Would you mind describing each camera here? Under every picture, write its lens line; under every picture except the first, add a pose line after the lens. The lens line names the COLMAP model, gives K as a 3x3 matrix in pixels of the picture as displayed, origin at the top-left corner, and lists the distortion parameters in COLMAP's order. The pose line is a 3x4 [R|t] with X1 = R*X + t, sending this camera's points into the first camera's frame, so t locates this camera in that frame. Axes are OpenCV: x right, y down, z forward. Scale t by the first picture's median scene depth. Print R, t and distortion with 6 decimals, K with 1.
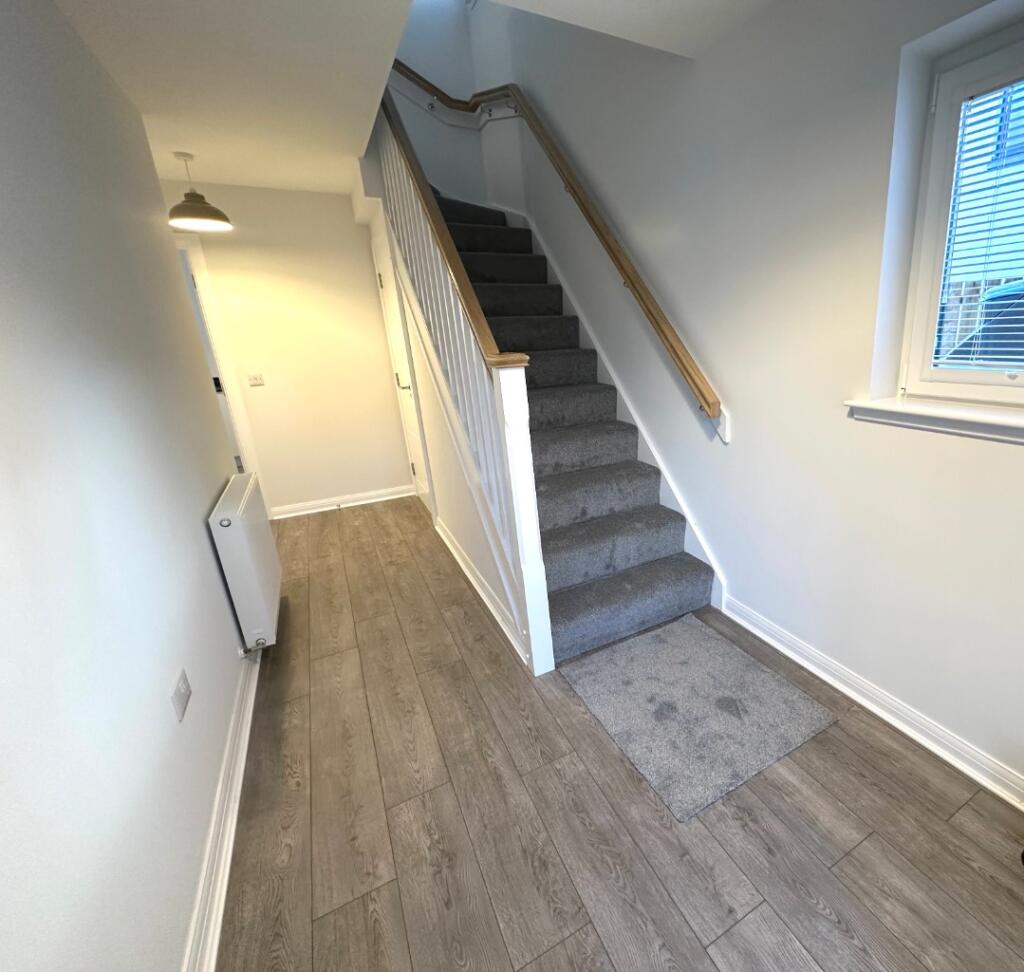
lens RADIAL K [[554.9, 0, 588.2], [0, 554.9, 502.9], [0, 0, 1]] dist [-0.002914, -0.001397]
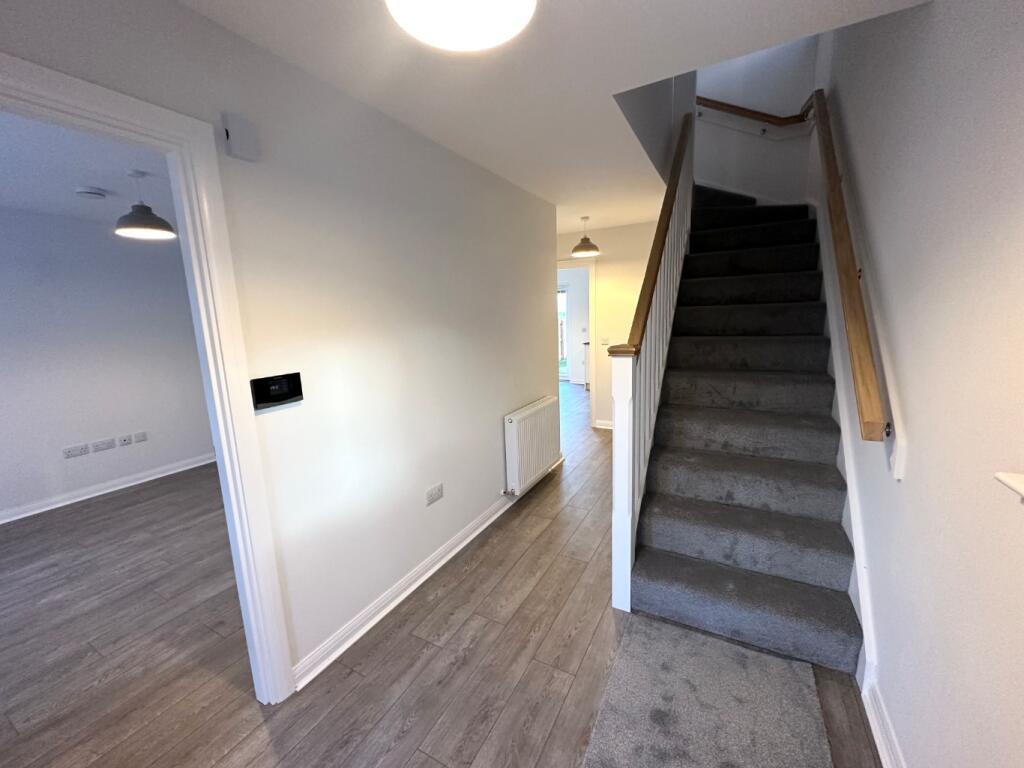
lens RADIAL K [[407.7, 0, 512.0], [0, 407.7, 384.0], [0, 0, 1]] dist [-0.002341, -0.000402]
pose [[0.481930, 0.161248, -0.861245, 0.450233], [-0.234159, 0.970873, 0.050744, -0.139266], [0.844342, 0.177213, 0.505651, 0.267804]]
